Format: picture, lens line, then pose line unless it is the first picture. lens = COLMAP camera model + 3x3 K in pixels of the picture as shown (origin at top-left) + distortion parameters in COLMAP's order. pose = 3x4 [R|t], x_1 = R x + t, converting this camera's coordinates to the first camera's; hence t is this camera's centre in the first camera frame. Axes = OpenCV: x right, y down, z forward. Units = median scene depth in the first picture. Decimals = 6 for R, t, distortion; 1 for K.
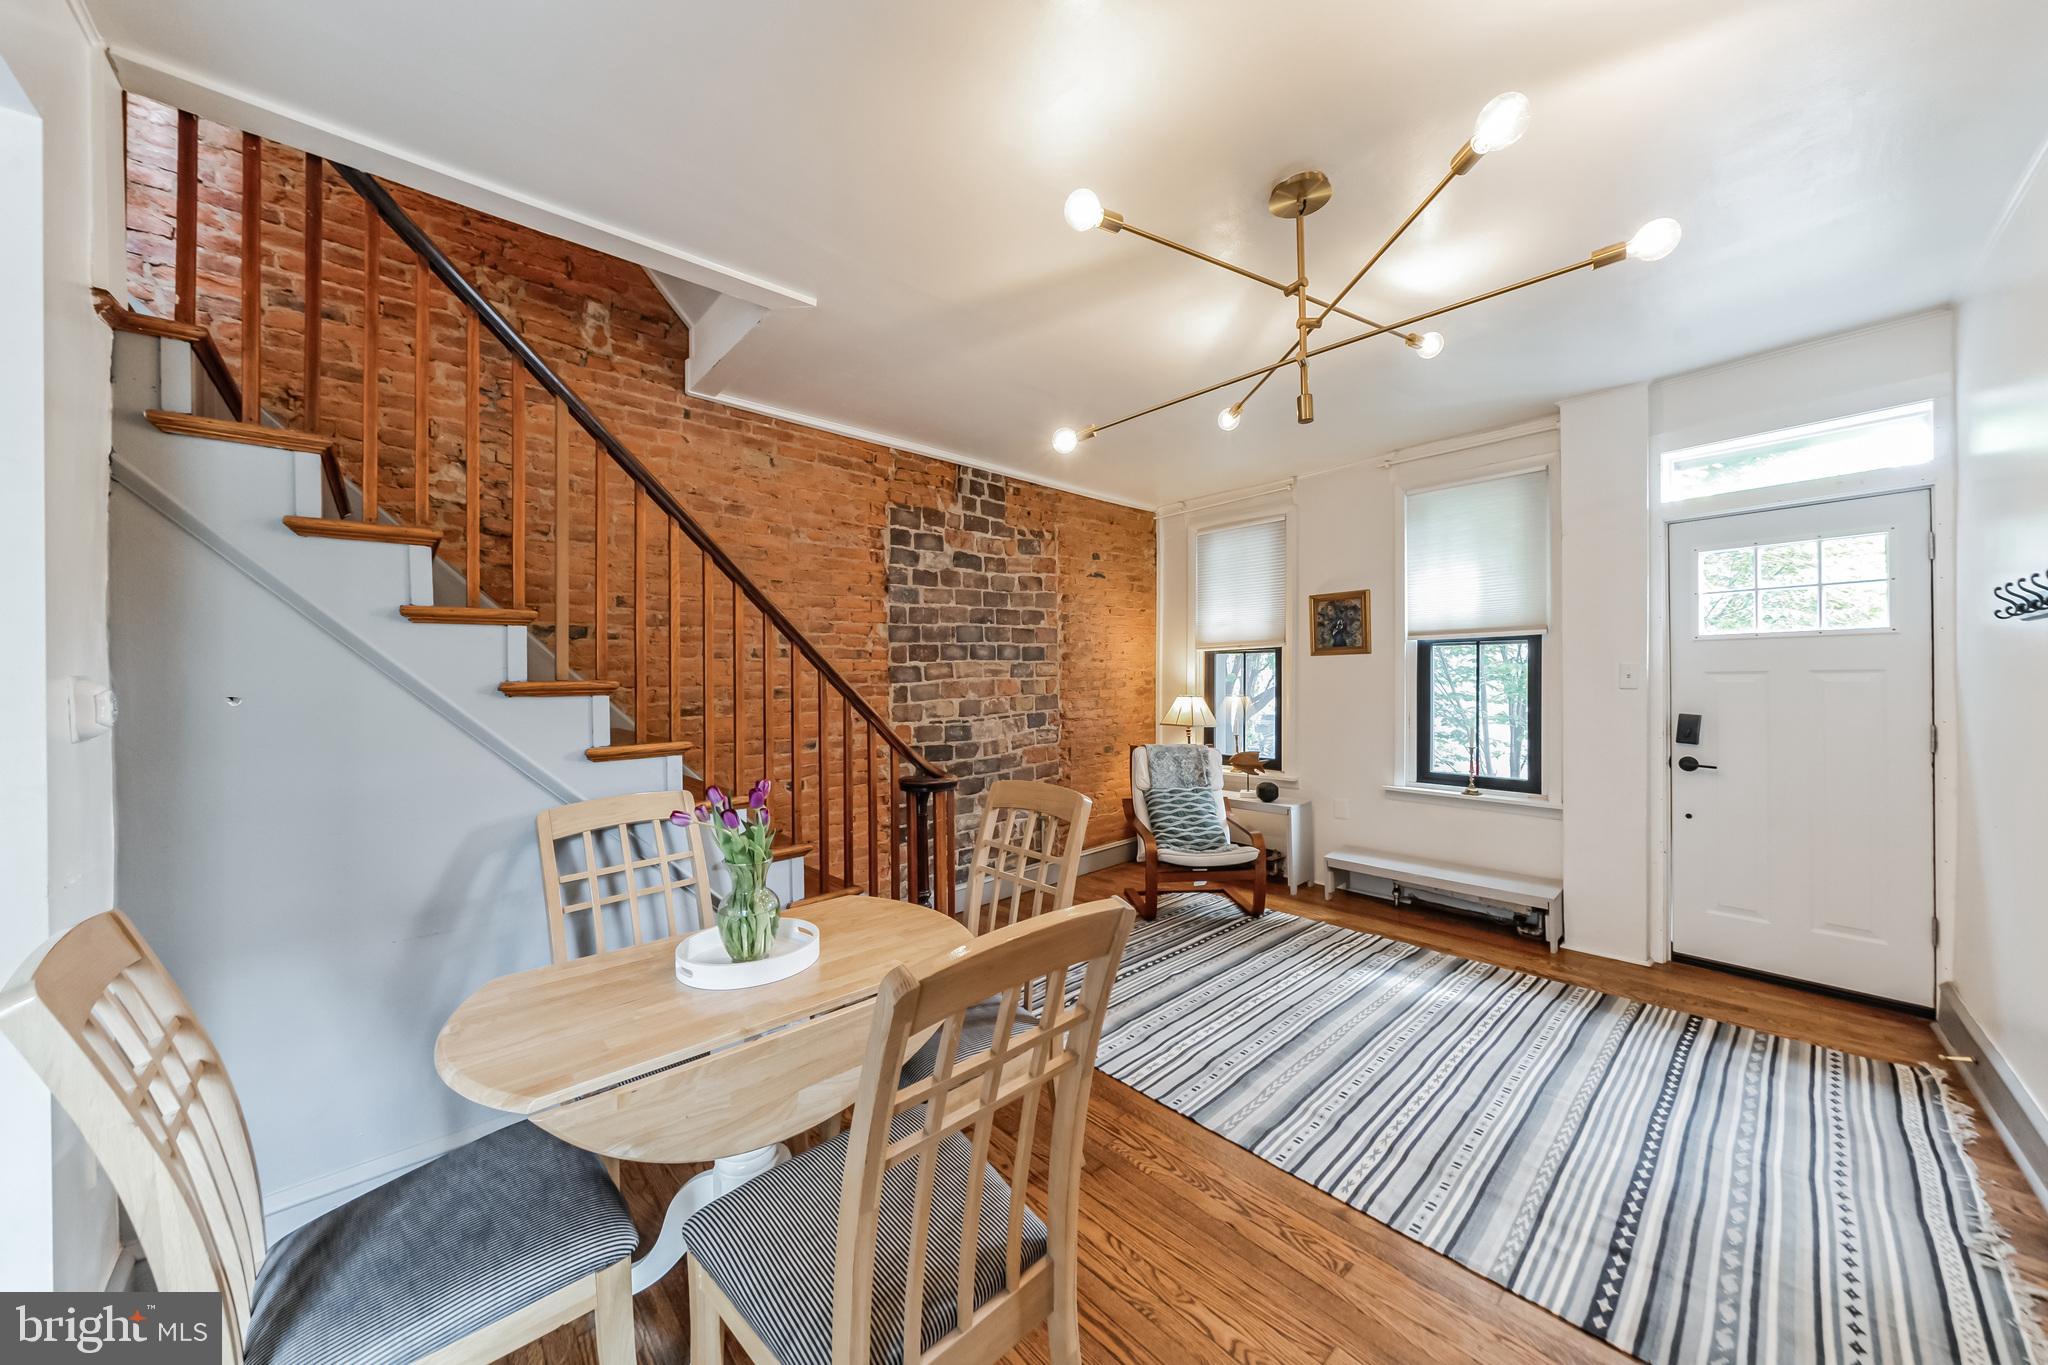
lens RADIAL K [[702.1, 0, 1021.5], [0, 702.1, 687.8], [0, 0, 1]] dist [0.009013, 0.000017]
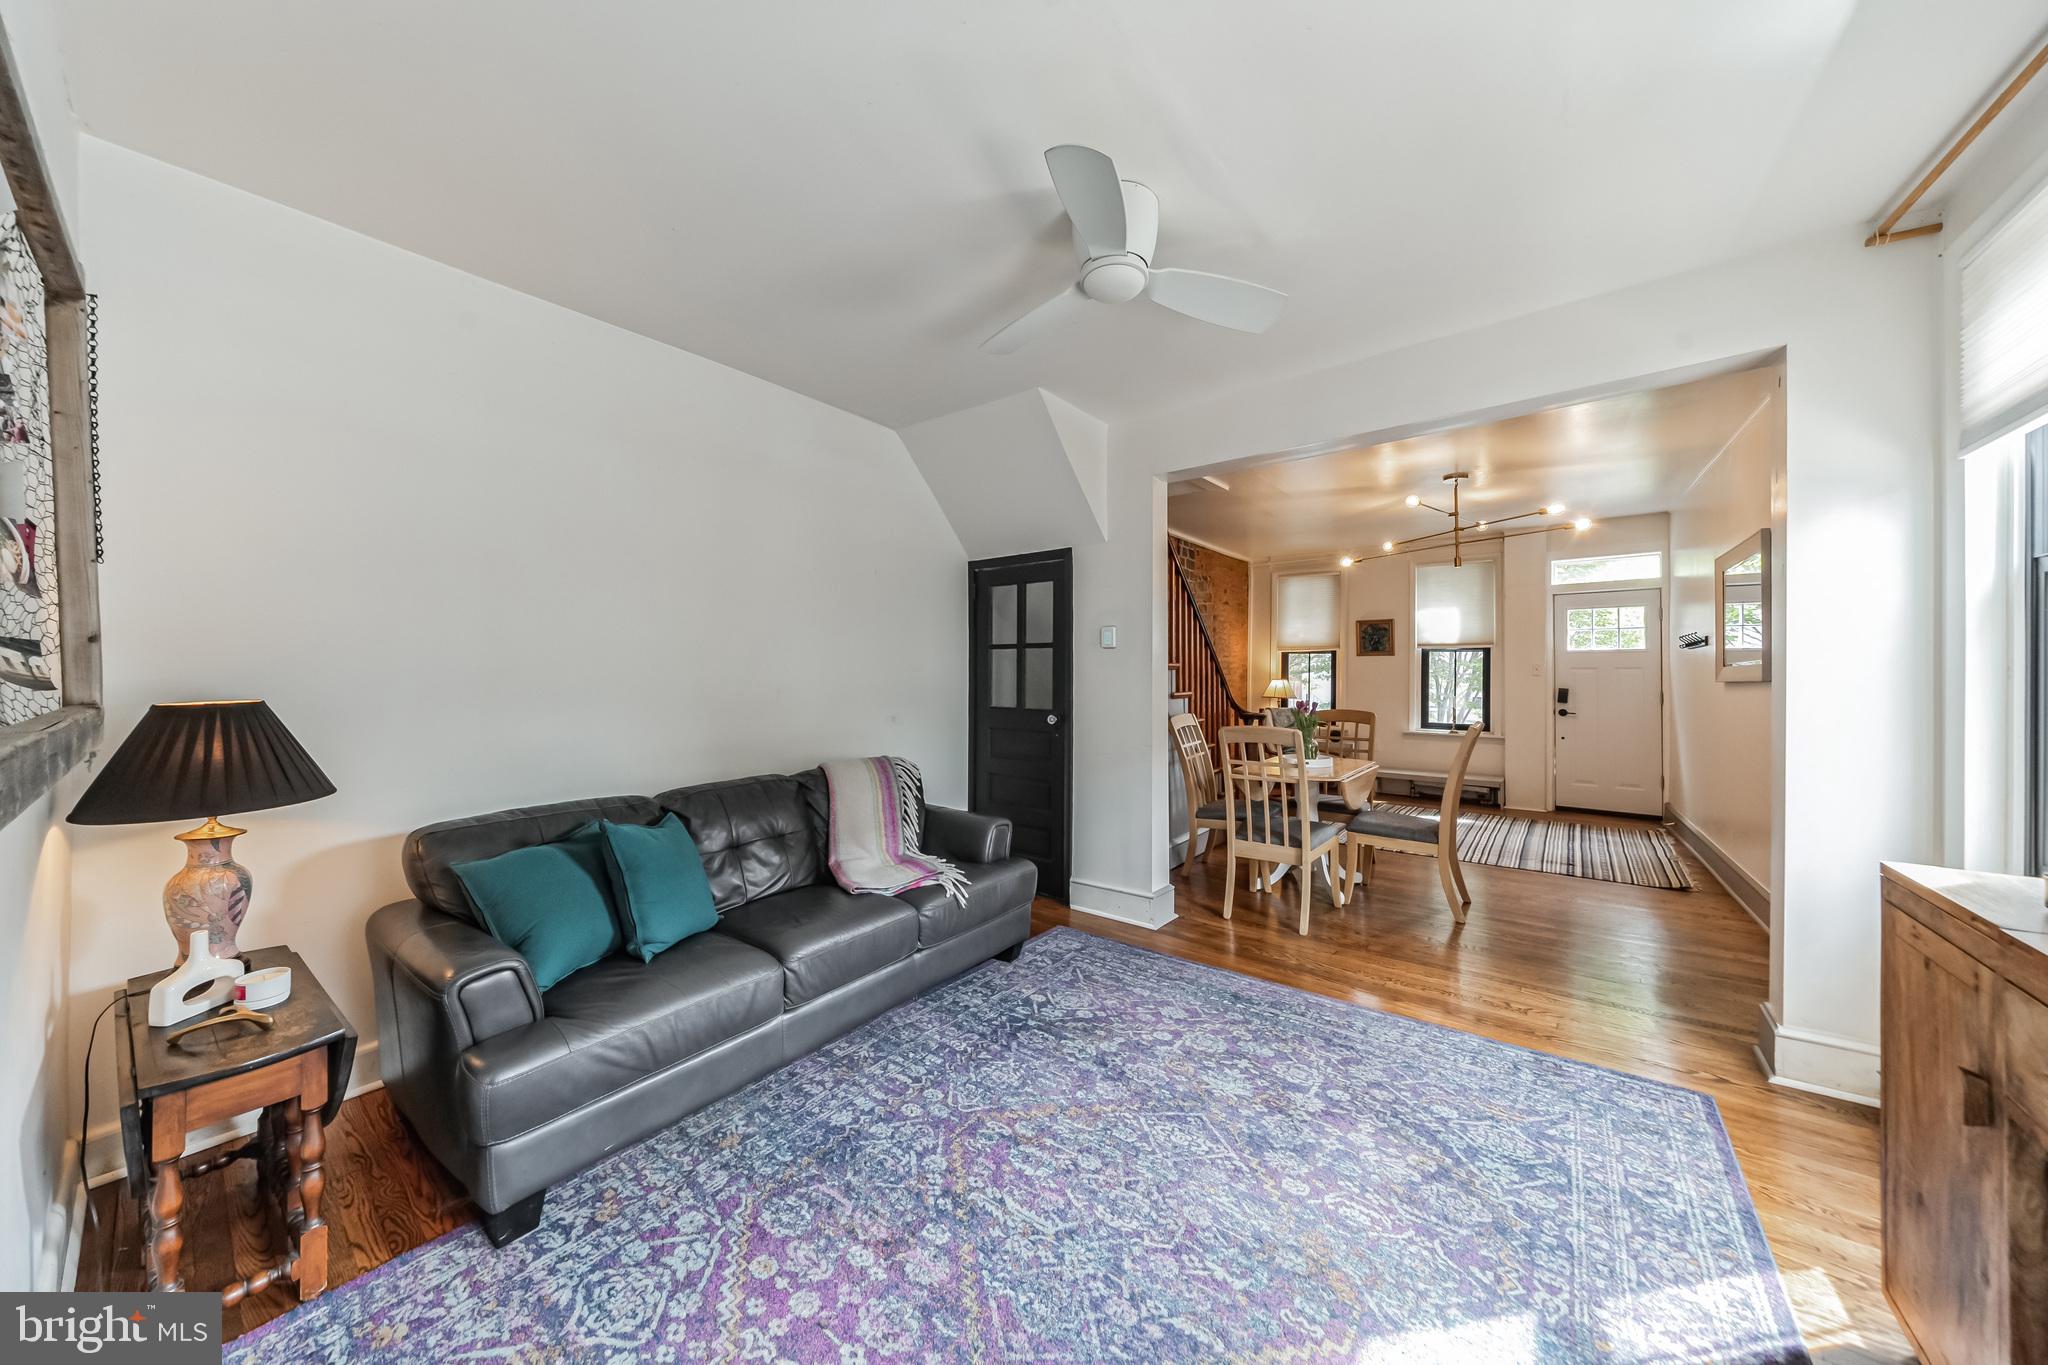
lens RADIAL K [[702.1, 0, 1015.2], [0, 702.1, 674.3], [0, 0, 1]] dist [0.009013, 0.000017]
pose [[0.984687, 0.013670, 0.173794, -0.878999], [-0.011957, 0.999869, -0.010897, 0.033776], [-0.173920, 0.008652, 0.984722, -0.665622]]
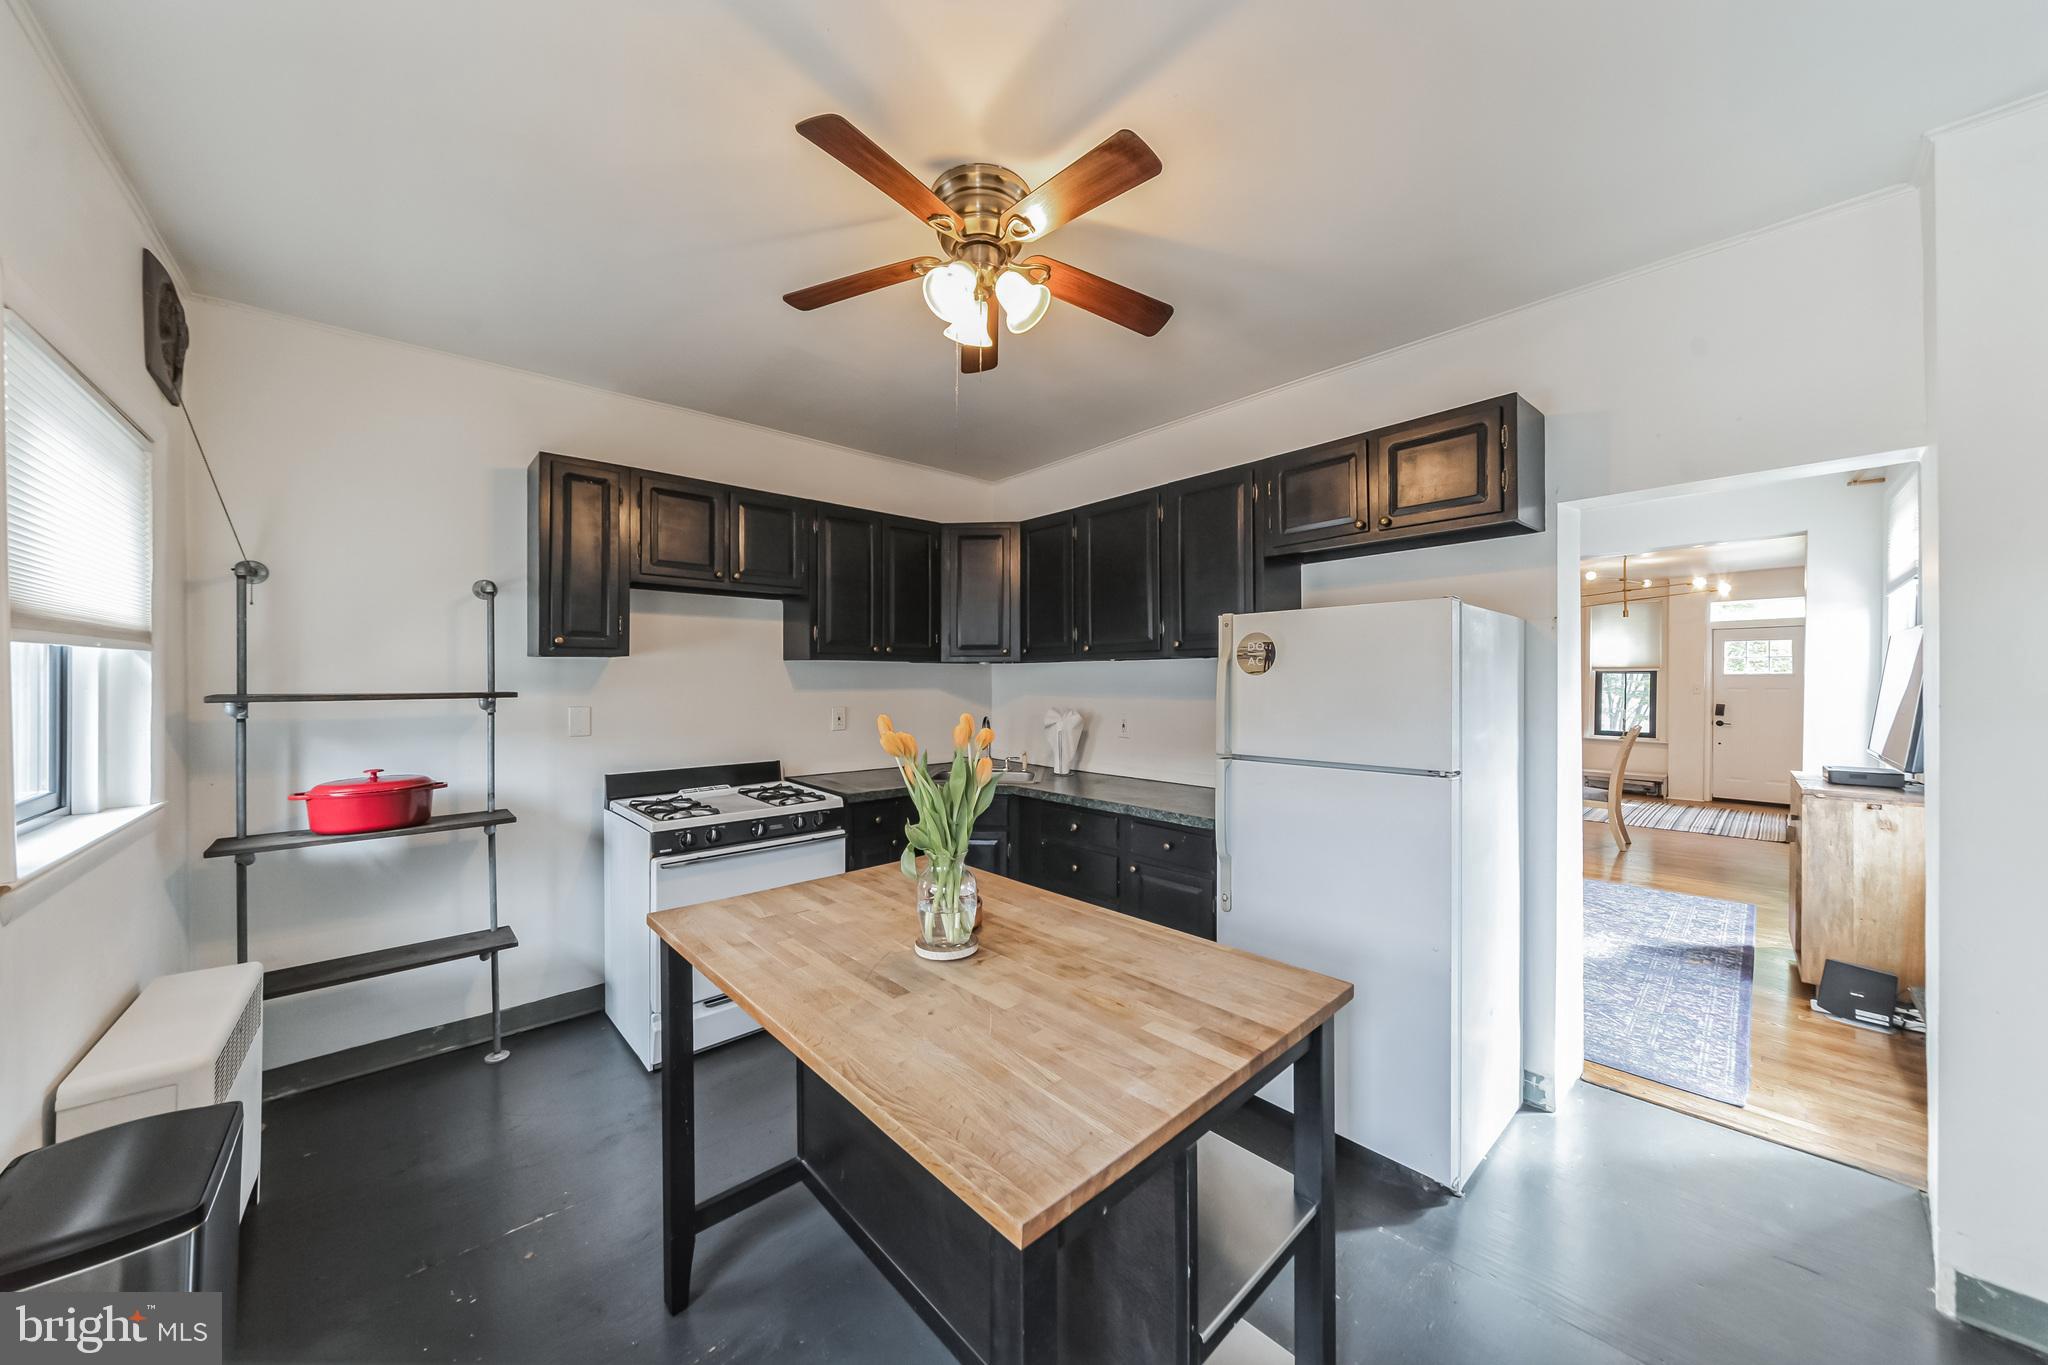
lens RADIAL K [[702.1, 0, 1041.6], [0, 702.1, 687.0], [0, 0, 1]] dist [0.009013, 0.000017]
pose [[0.999165, 0.018850, 0.036255, -1.455661], [-0.018714, 0.999817, -0.004083, 0.028397], [-0.036325, 0.003401, 0.999334, -1.335764]]
